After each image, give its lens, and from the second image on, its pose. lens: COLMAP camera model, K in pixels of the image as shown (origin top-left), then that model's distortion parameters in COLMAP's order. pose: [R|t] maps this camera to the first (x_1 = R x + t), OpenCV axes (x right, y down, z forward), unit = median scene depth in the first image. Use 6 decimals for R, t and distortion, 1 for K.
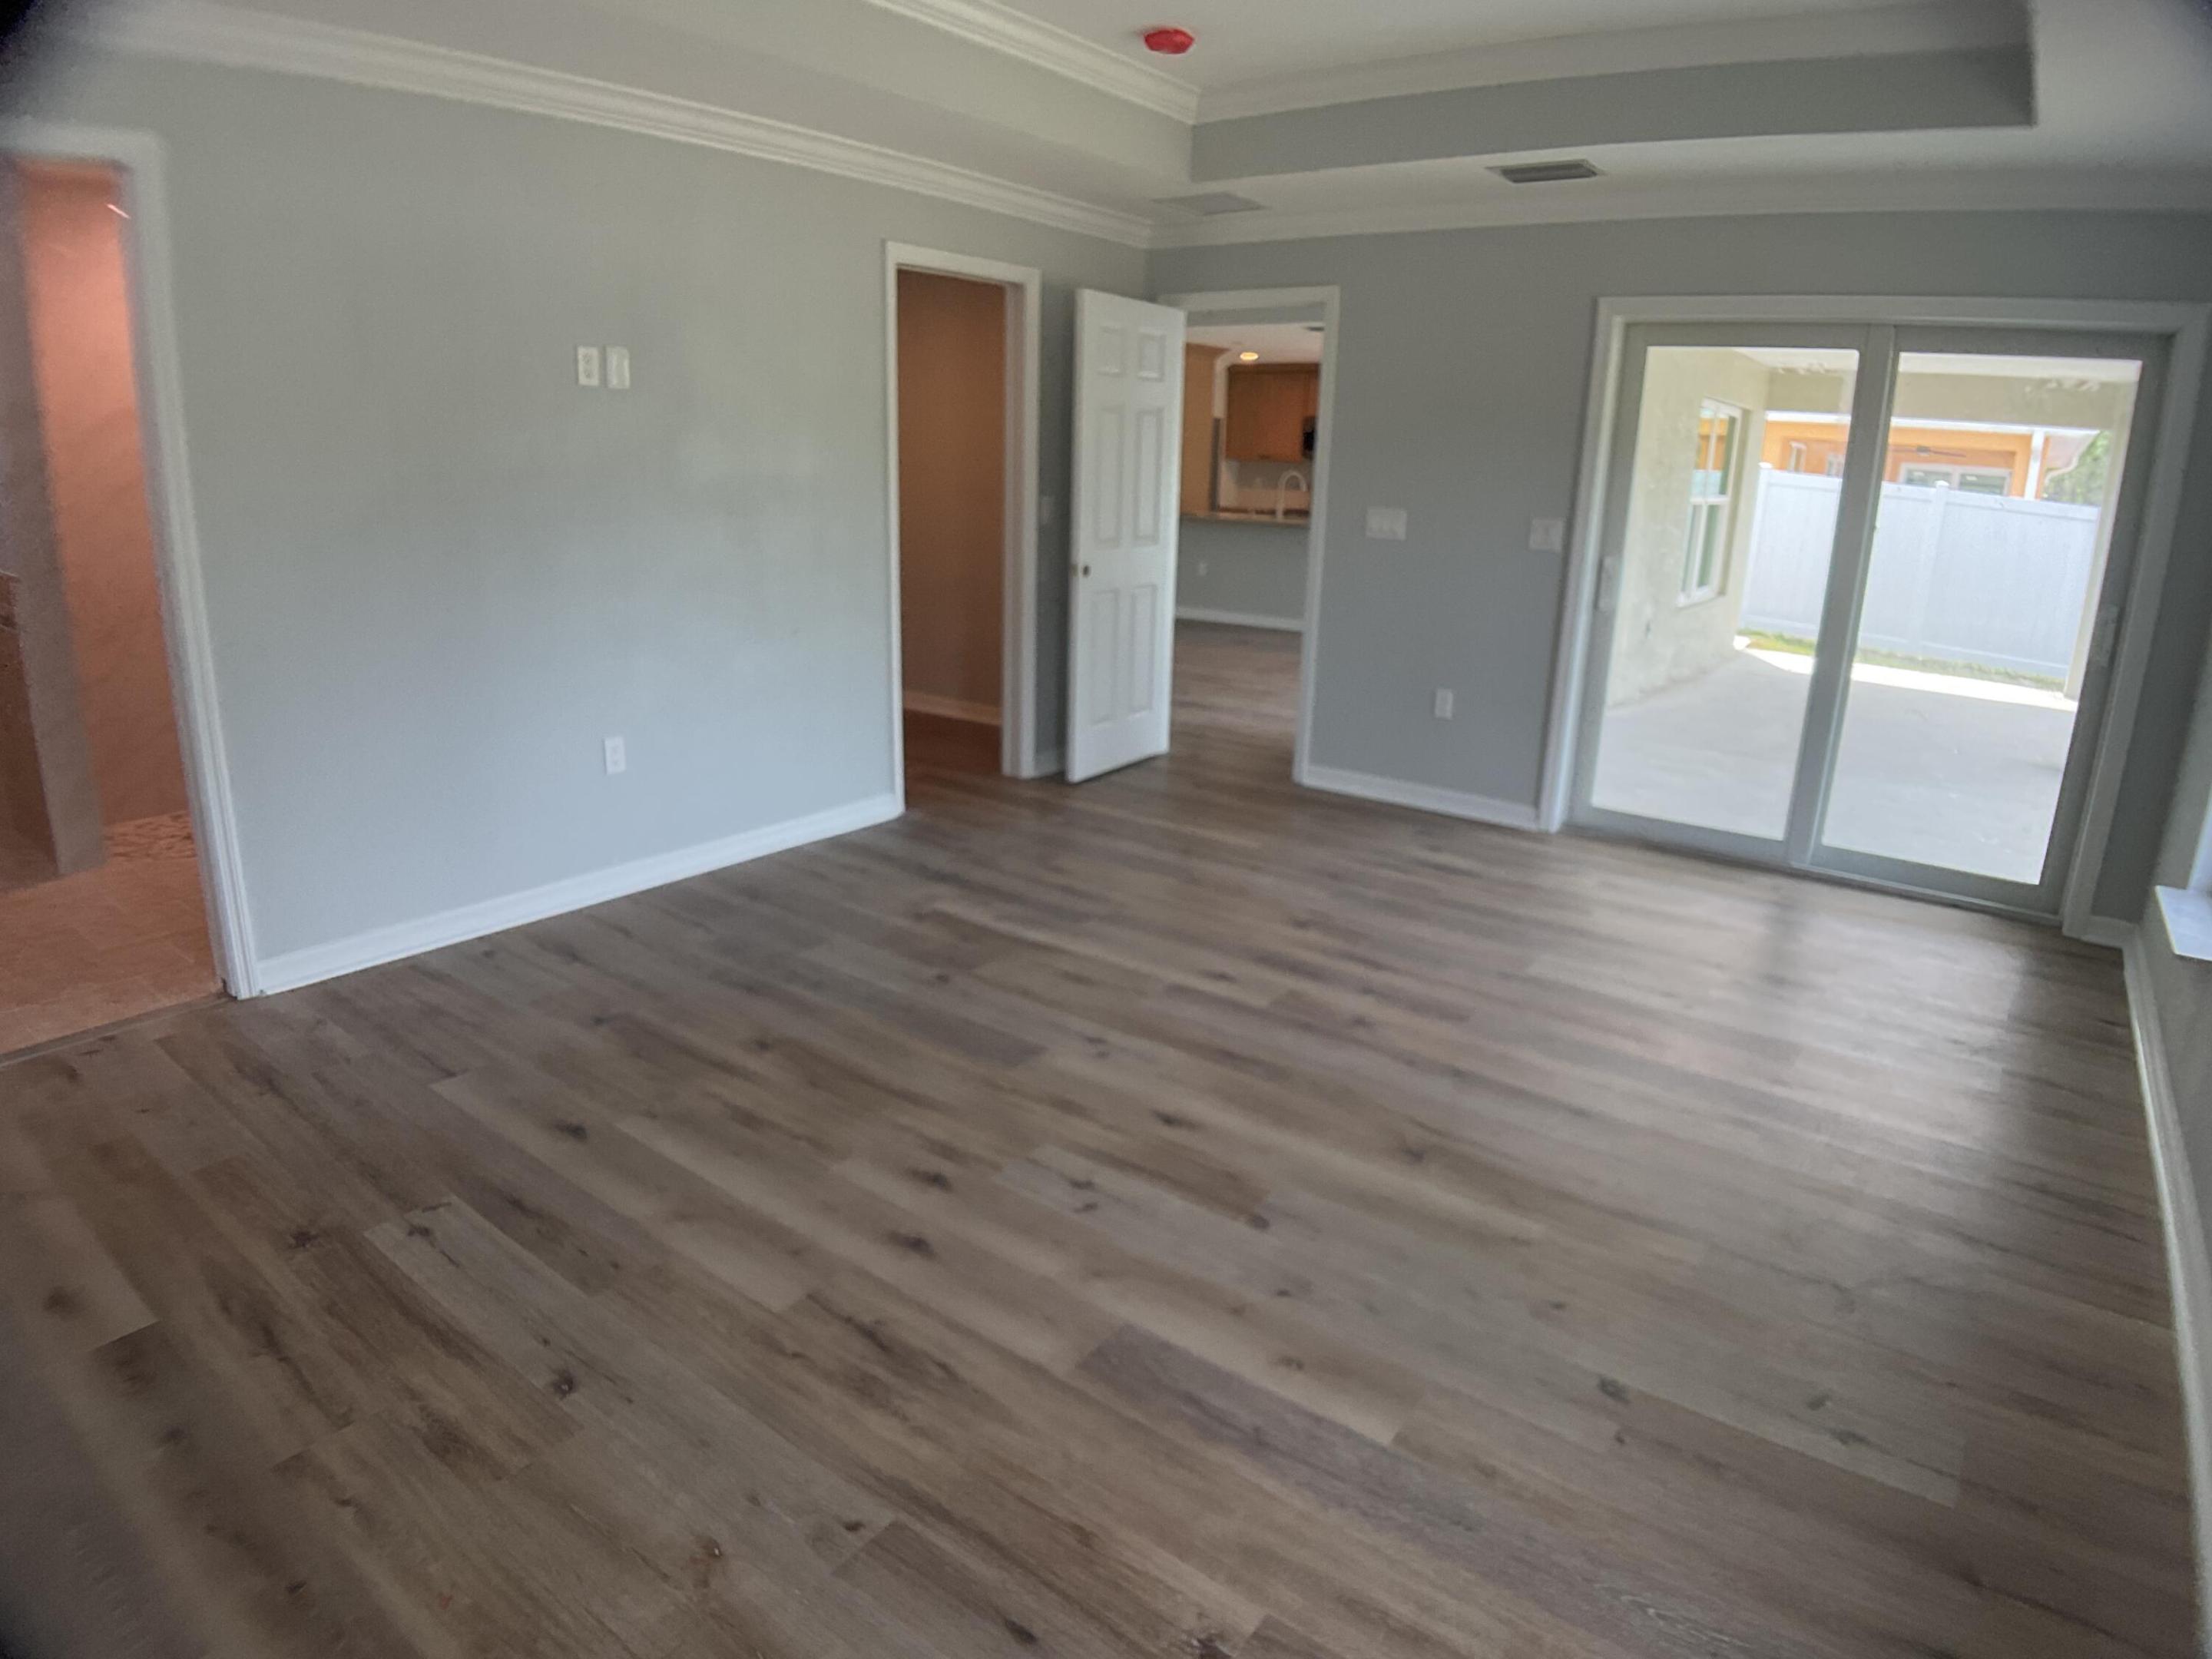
lens RADIAL K [[1270.9, 0, 1091.0], [0, 1270.9, 827.5], [0, 0, 1]] dist [-0.072600, -0.022847]
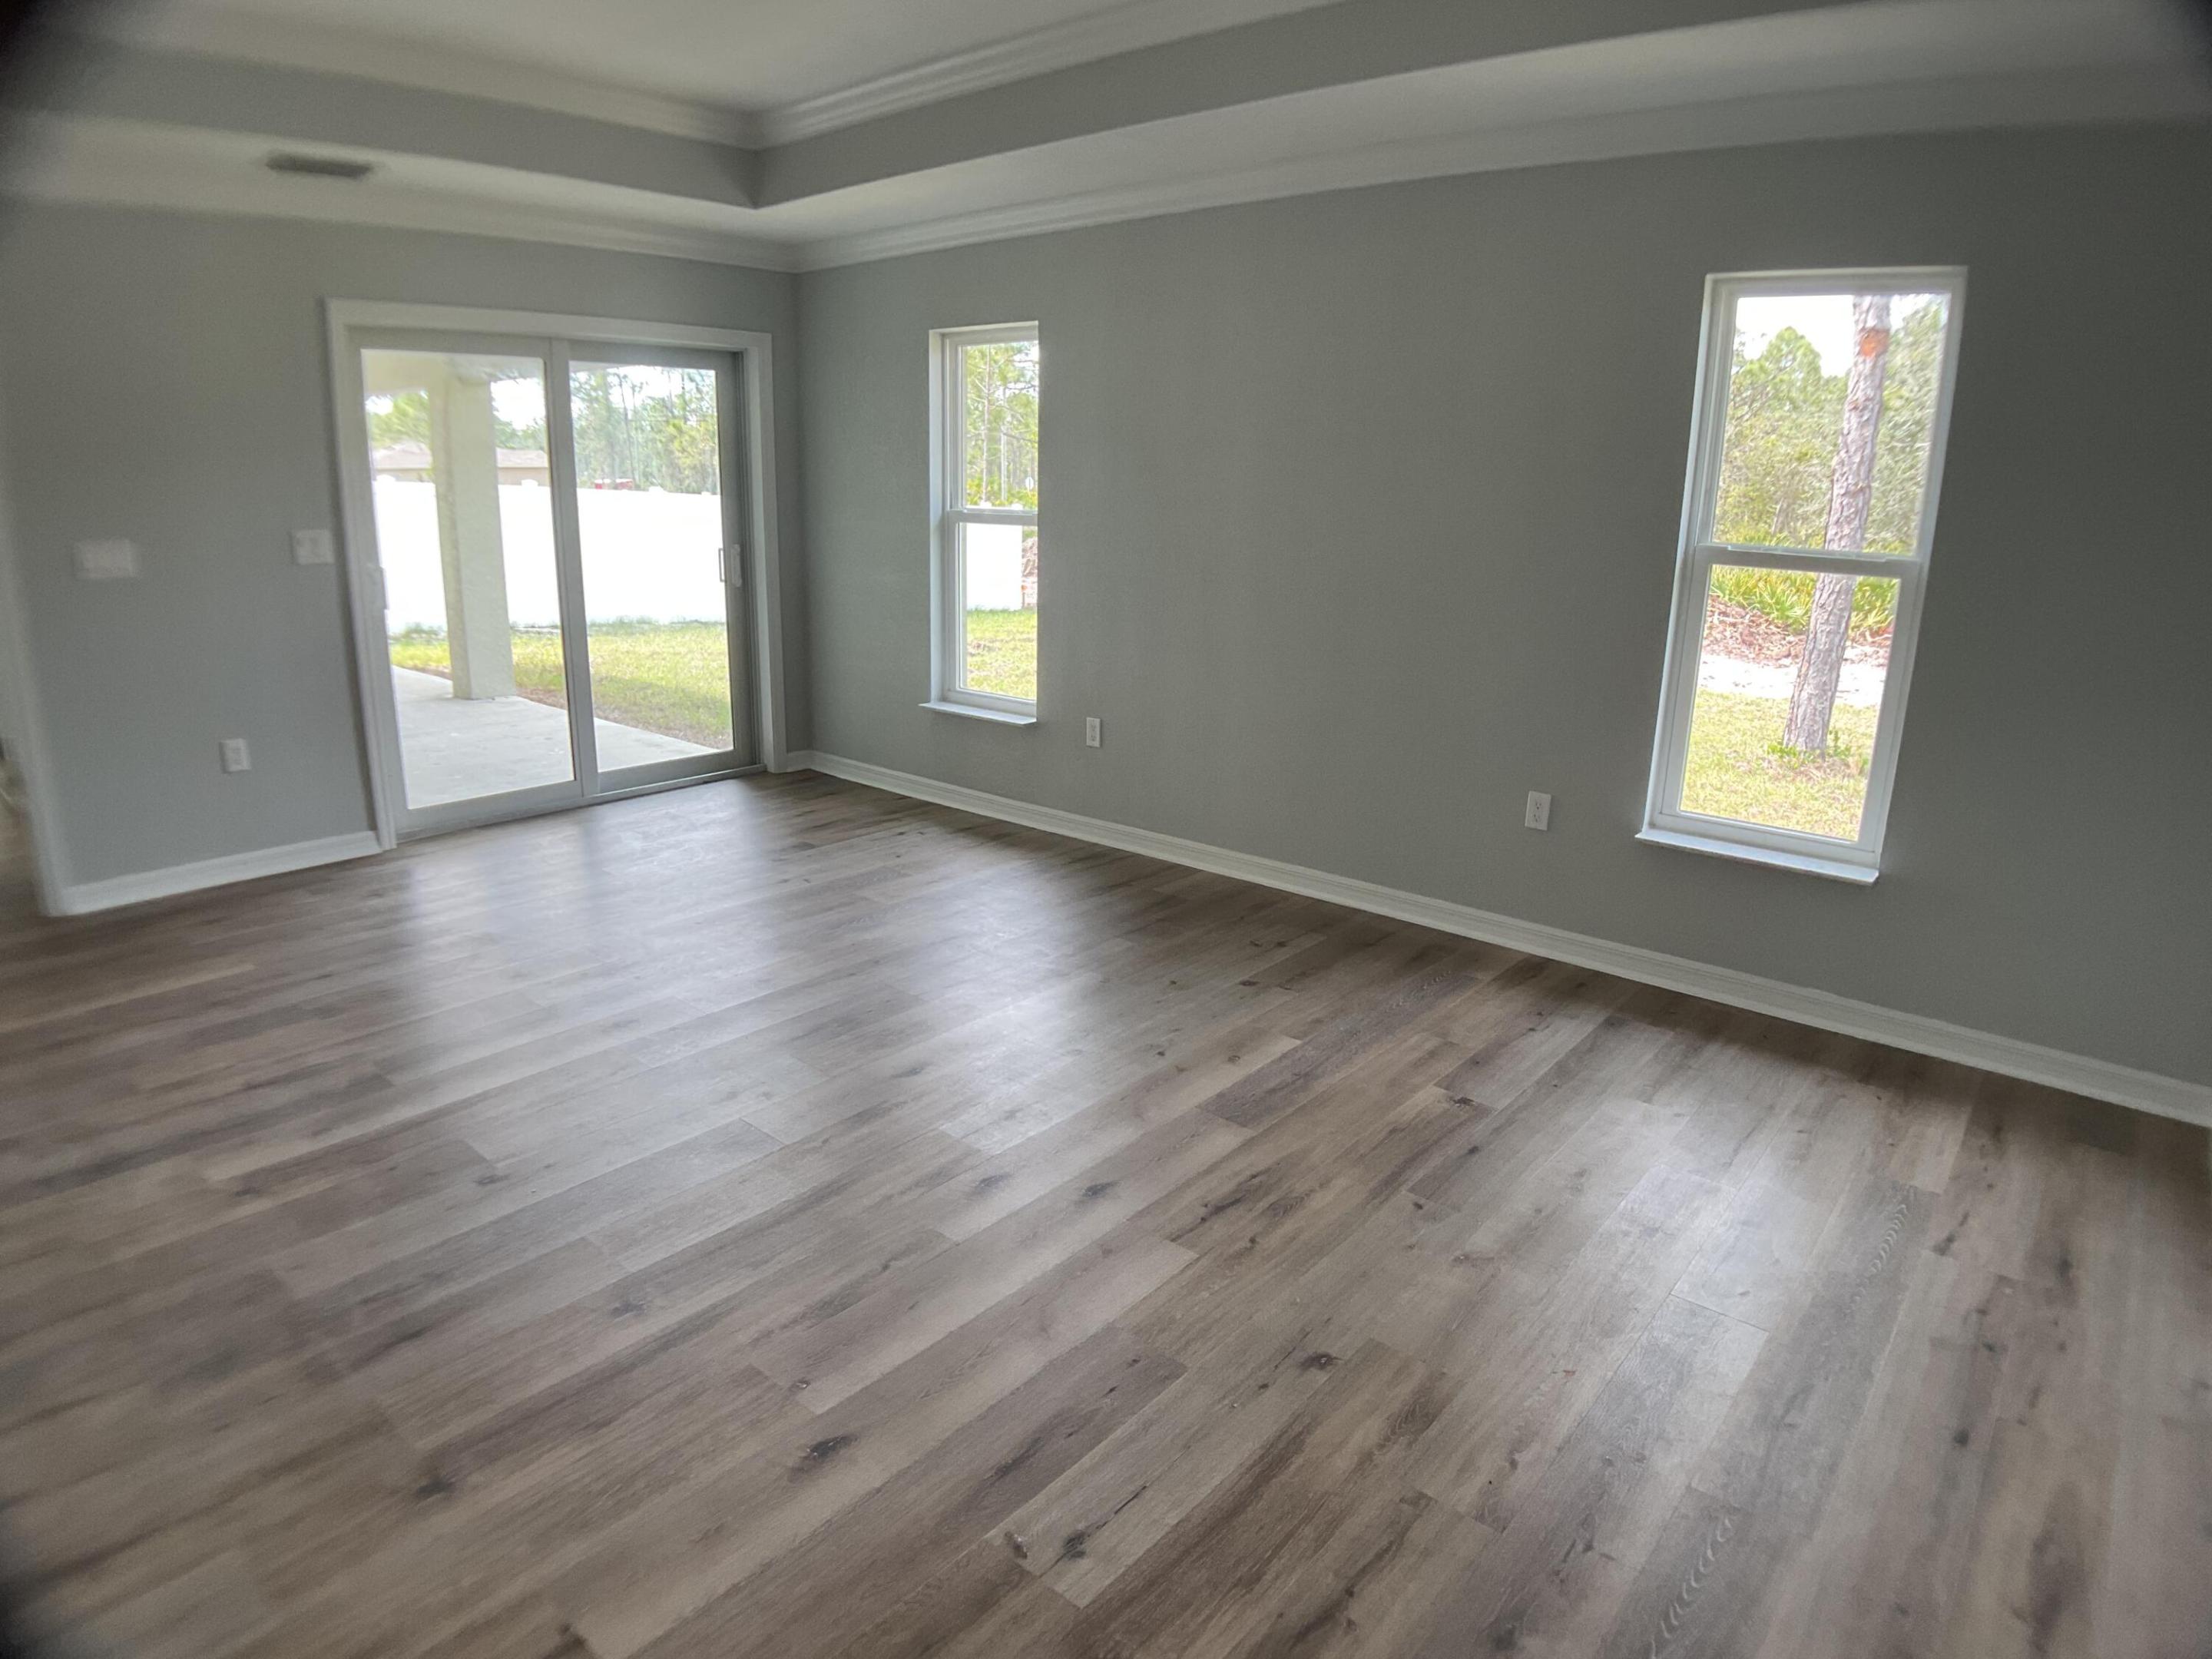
lens RADIAL K [[1270.9, 0, 1091.0], [0, 1270.9, 827.5], [0, 0, 1]] dist [-0.072600, -0.022847]
pose [[0.065066, -0.288856, 0.955159, -0.835910], [0.266288, 0.927503, 0.262353, -0.196806], [-0.961695, 0.237277, 0.137267, 0.579182]]
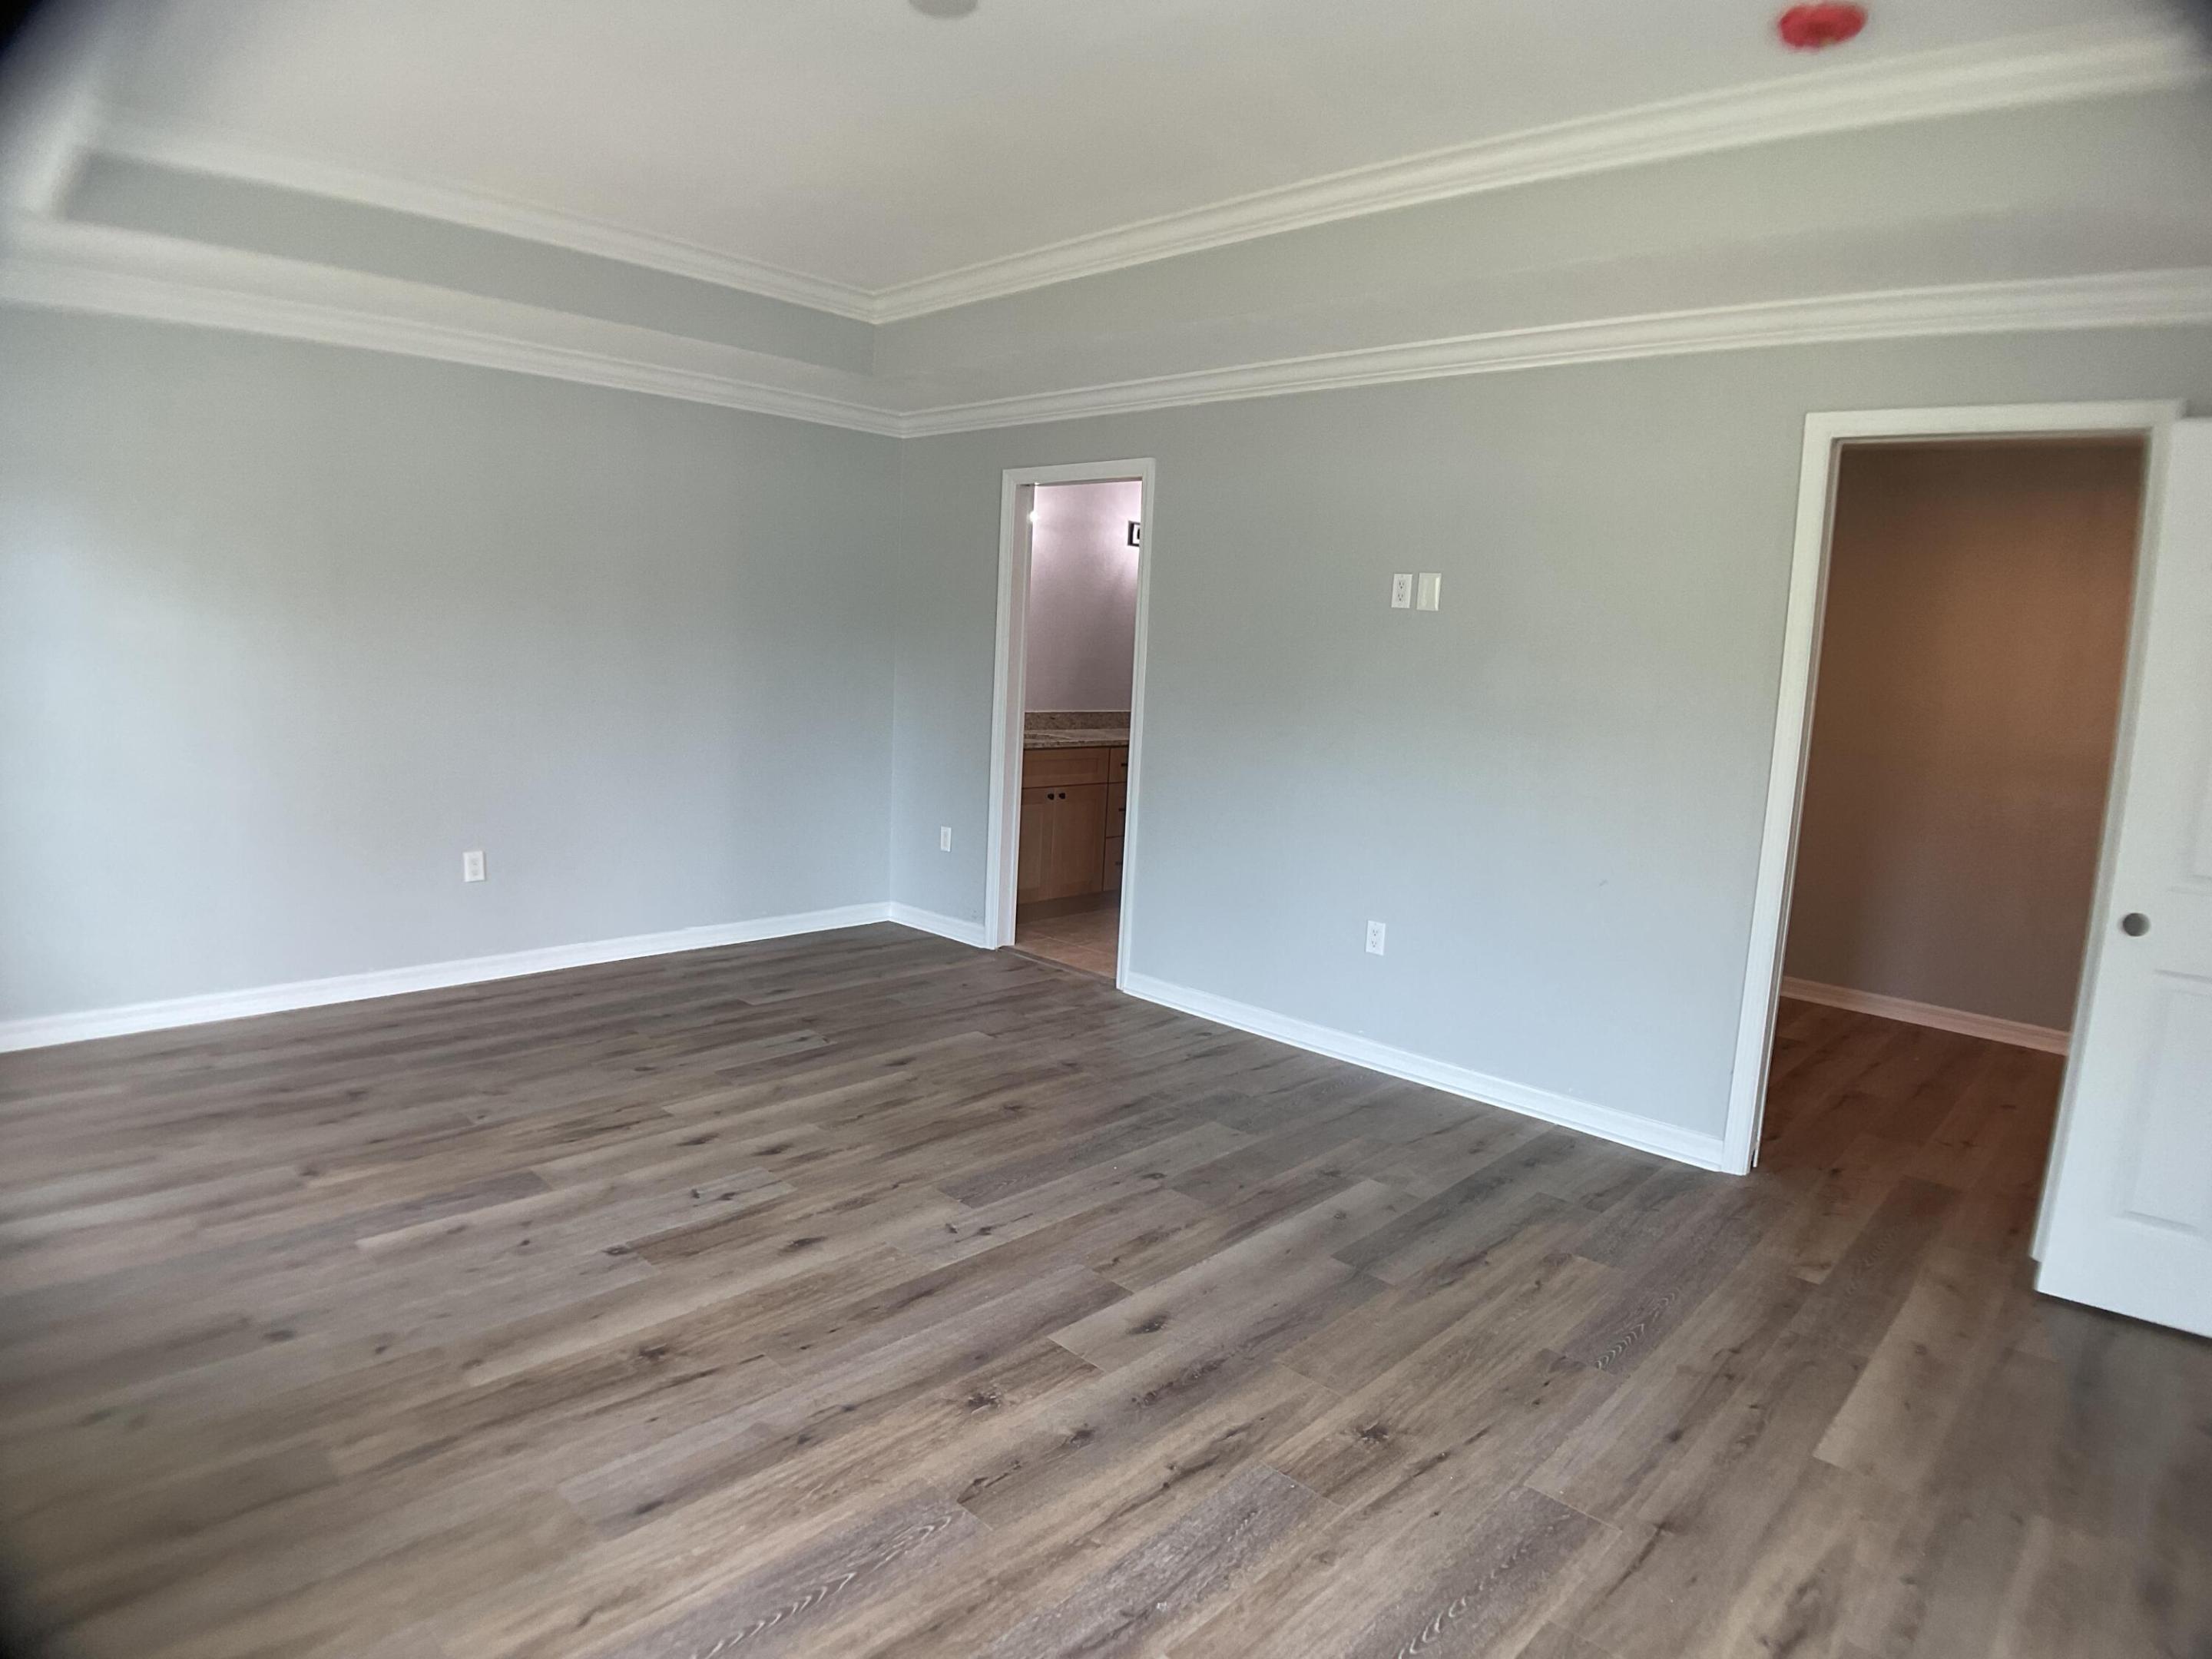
lens RADIAL K [[1266.7, 0, 1106.0], [0, 1266.7, 829.5], [0, 0, 1]] dist [-0.091851, -0.001781]
pose [[-0.109017, 0.115822, -0.987269, 0.919672], [-0.331737, 0.932010, 0.145971, -0.293165], [0.937052, 0.343427, -0.063182, 1.063780]]
